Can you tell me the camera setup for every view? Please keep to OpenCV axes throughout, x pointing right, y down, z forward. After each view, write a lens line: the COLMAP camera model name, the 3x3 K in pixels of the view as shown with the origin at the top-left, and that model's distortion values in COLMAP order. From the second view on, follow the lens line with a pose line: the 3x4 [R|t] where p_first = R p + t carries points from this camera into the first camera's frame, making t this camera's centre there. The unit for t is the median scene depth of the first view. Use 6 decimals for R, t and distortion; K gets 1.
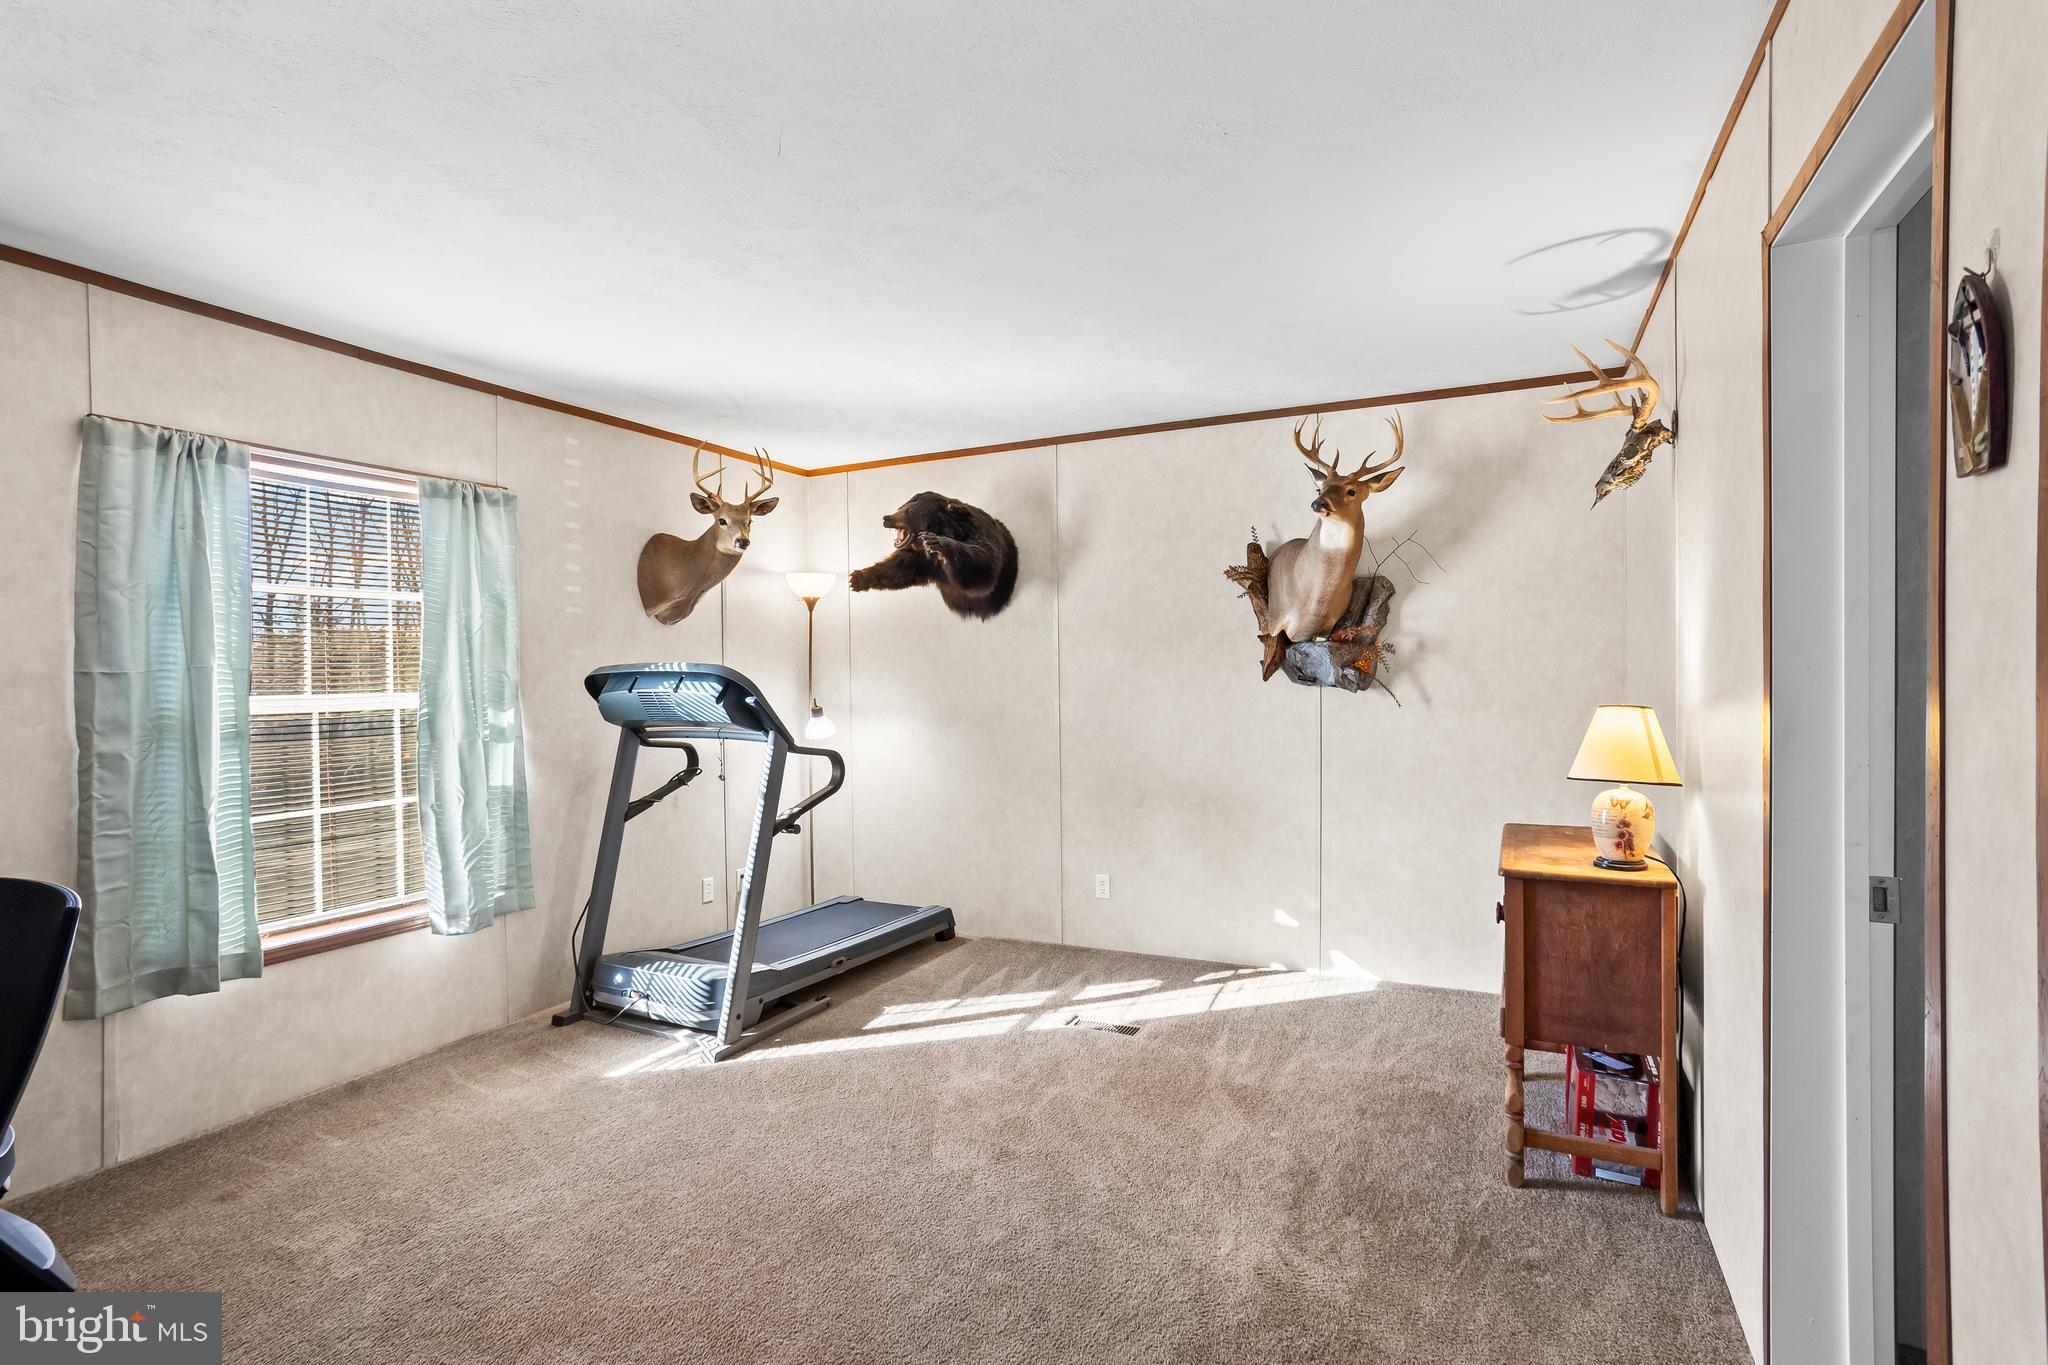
lens RADIAL K [[995.5, 0, 1014.1], [0, 995.5, 676.7], [0, 0, 1]] dist [-0.030305, 0.007544]
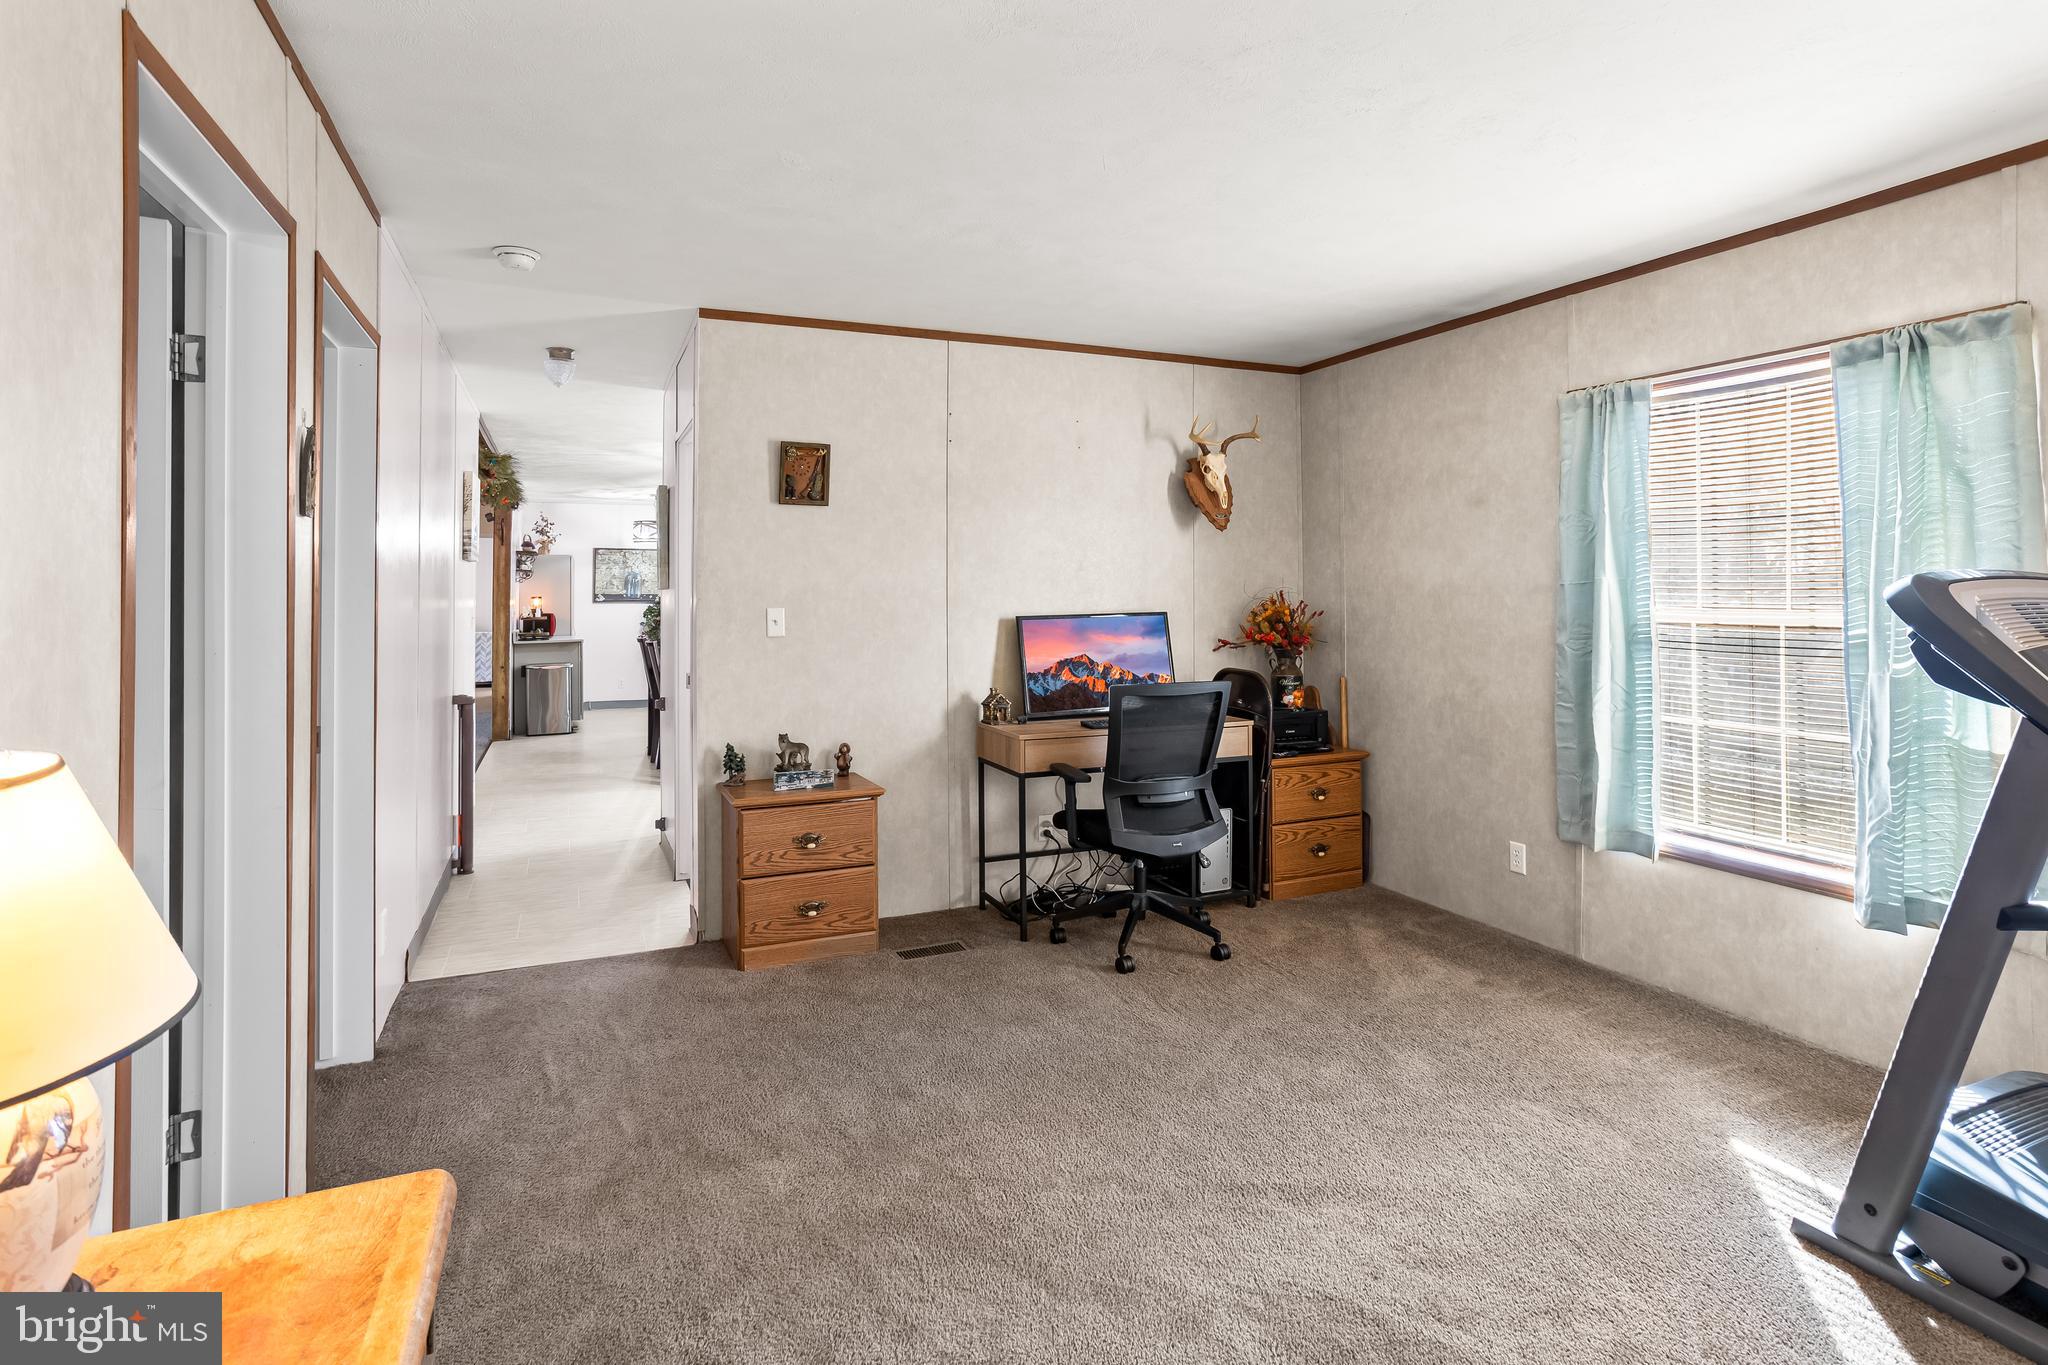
lens RADIAL K [[995.5, 0, 1015.3], [0, 995.5, 590.8], [0, 0, 1]] dist [-0.030305, 0.007544]
pose [[-0.647657, 0.010012, -0.761866, 0.453764], [0.001223, 0.999926, 0.012101, -0.009750], [0.761931, 0.006905, -0.647621, 1.012875]]
